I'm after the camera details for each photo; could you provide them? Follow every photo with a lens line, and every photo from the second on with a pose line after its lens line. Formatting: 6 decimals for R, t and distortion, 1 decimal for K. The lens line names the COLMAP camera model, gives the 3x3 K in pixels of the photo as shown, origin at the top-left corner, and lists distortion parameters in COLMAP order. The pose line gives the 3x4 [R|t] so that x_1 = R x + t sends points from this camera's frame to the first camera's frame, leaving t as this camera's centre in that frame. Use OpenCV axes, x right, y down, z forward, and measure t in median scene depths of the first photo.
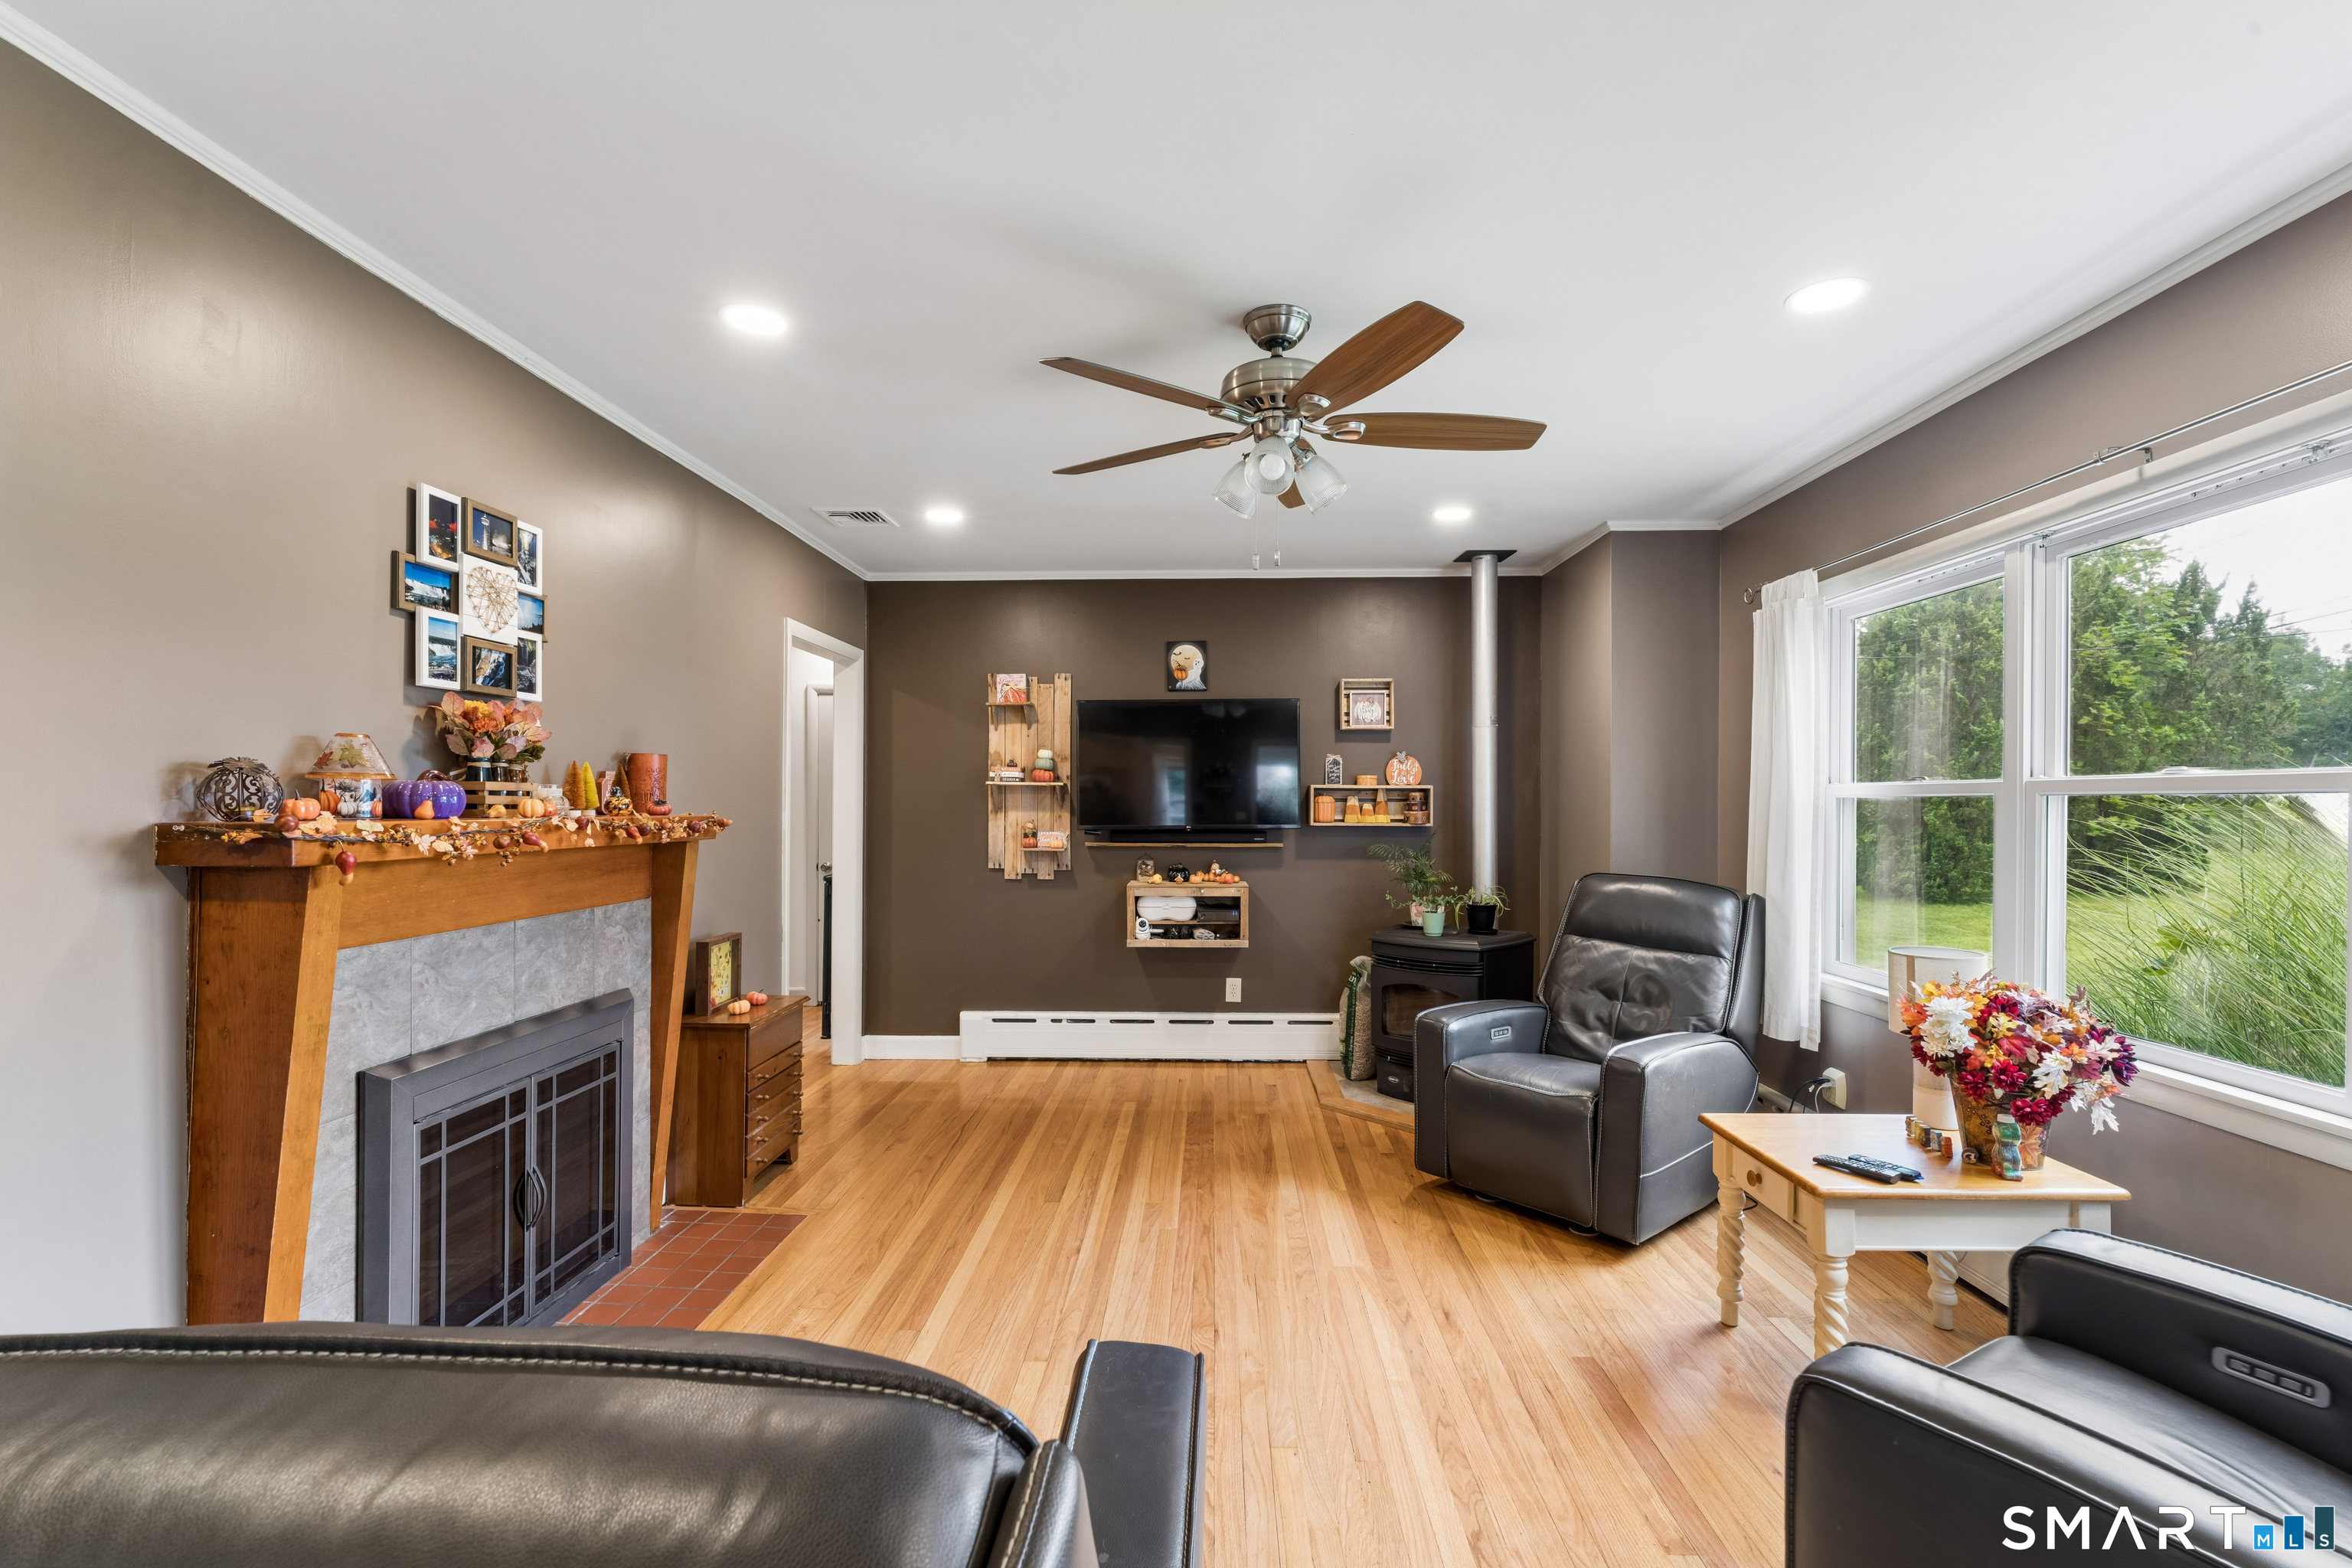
lens RADIAL K [[1053.9, 0, 1185.8], [0, 1053.9, 806.3], [0, 0, 1]] dist [-0.003912, -0.001421]
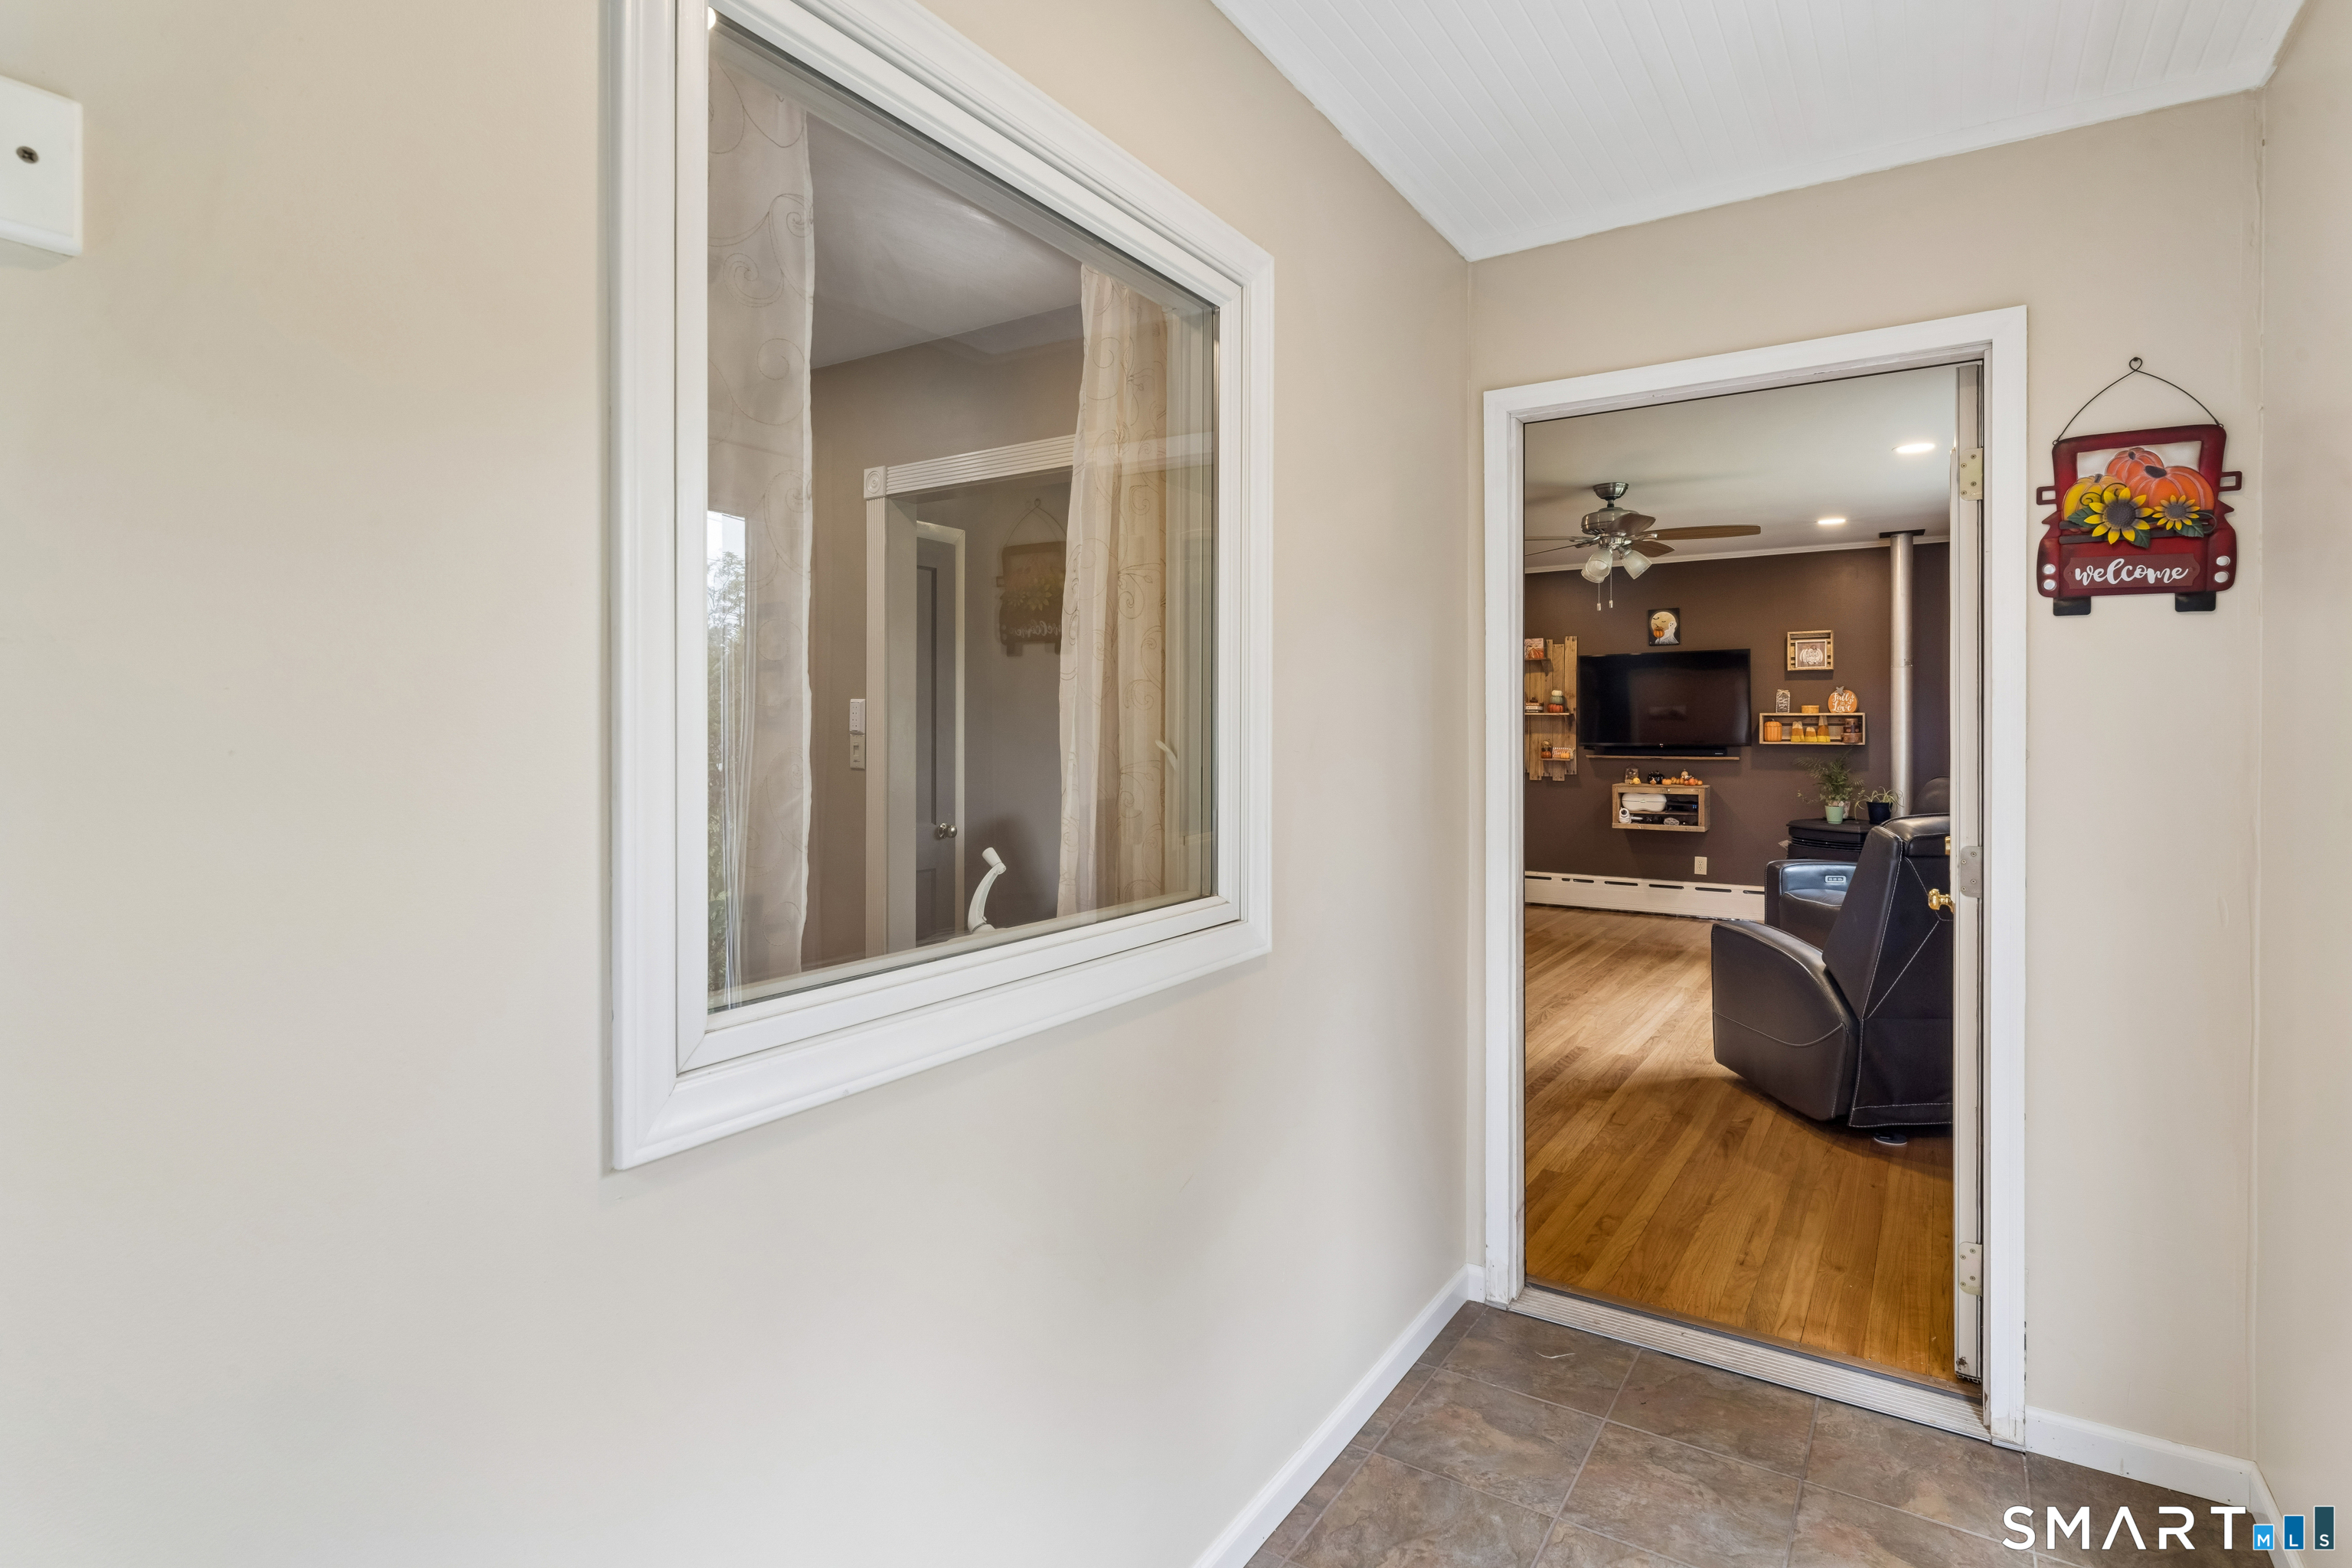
lens RADIAL K [[1186.8, 0, 1177.4], [0, 1186.8, 733.8], [0, 0, 1]] dist [-0.002780, 0.001805]
pose [[0.854229, 0.000887, -0.519897, 0.489635], [-0.001938, 0.999997, -0.001478, 0.017166], [0.519894, 0.002271, 0.854228, -1.204455]]
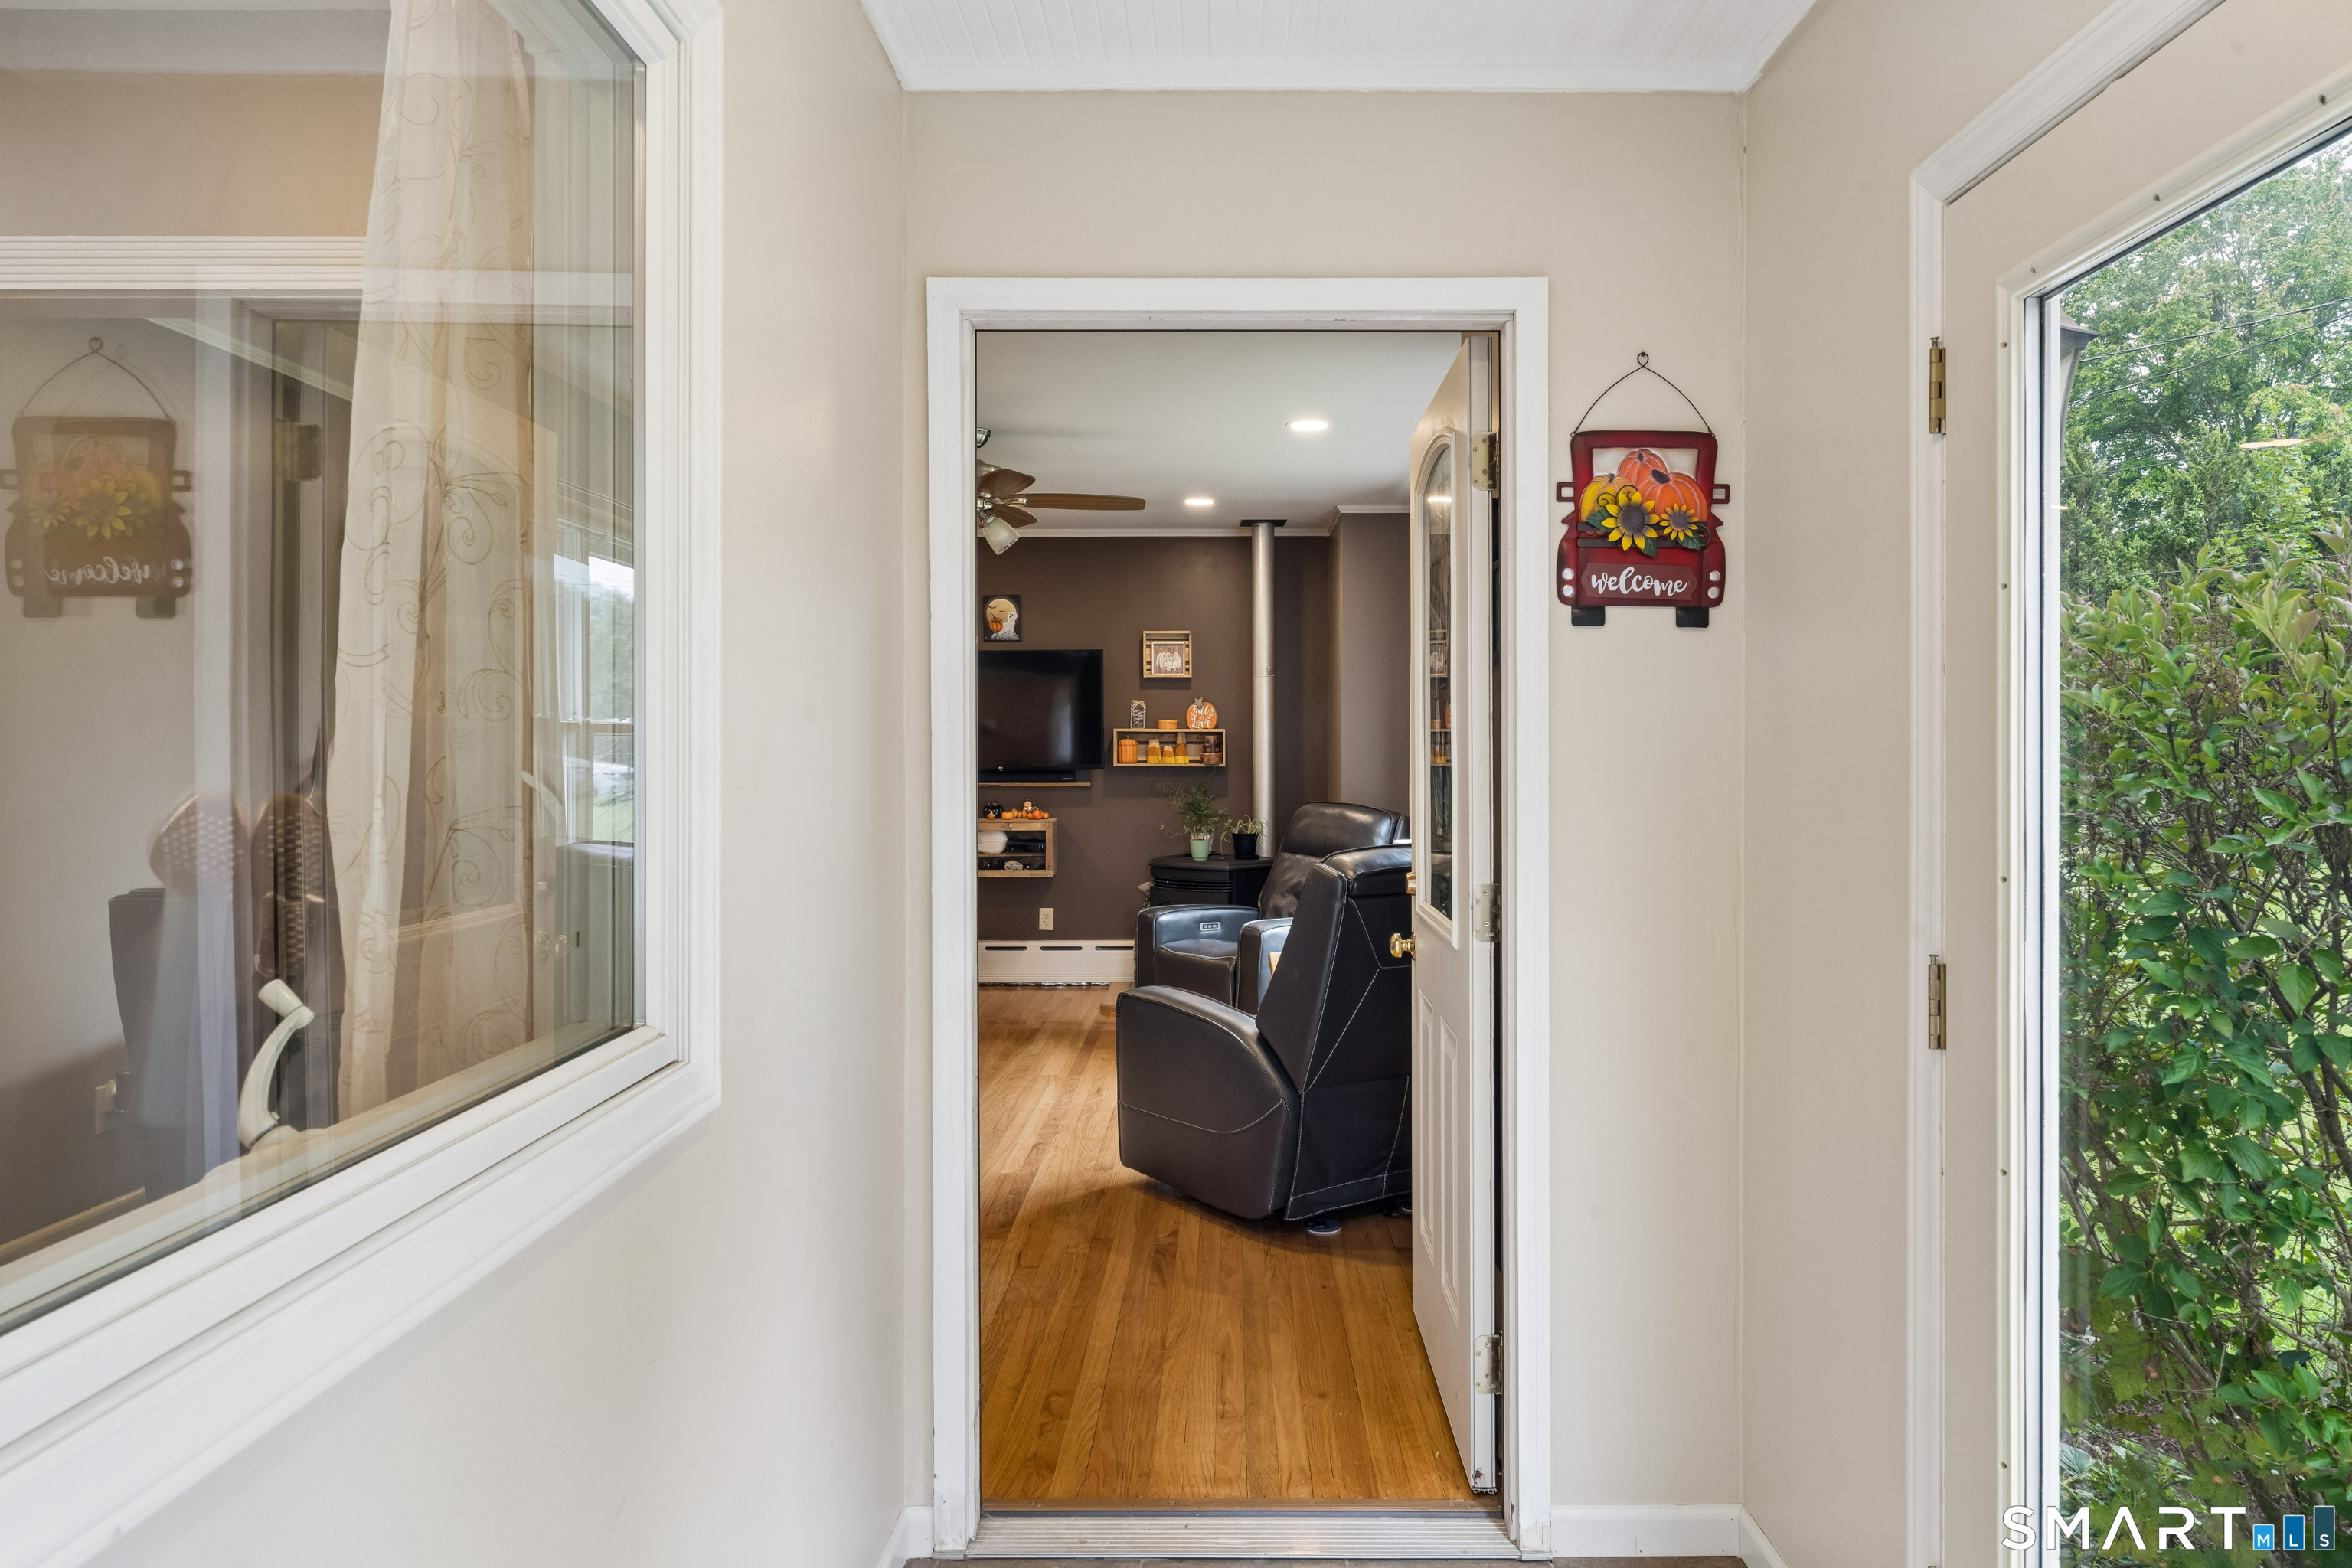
lens RADIAL K [[1591.3, 0, 1242.3], [0, 1591.3, 752.0], [0, 0, 1]] dist [0.002834, -0.004721]
pose [[0.999425, -0.002377, 0.033832, 0.355976], [0.002454, 0.999994, -0.002254, 0.014266], [-0.033826, 0.002336, 0.999425, -1.180328]]
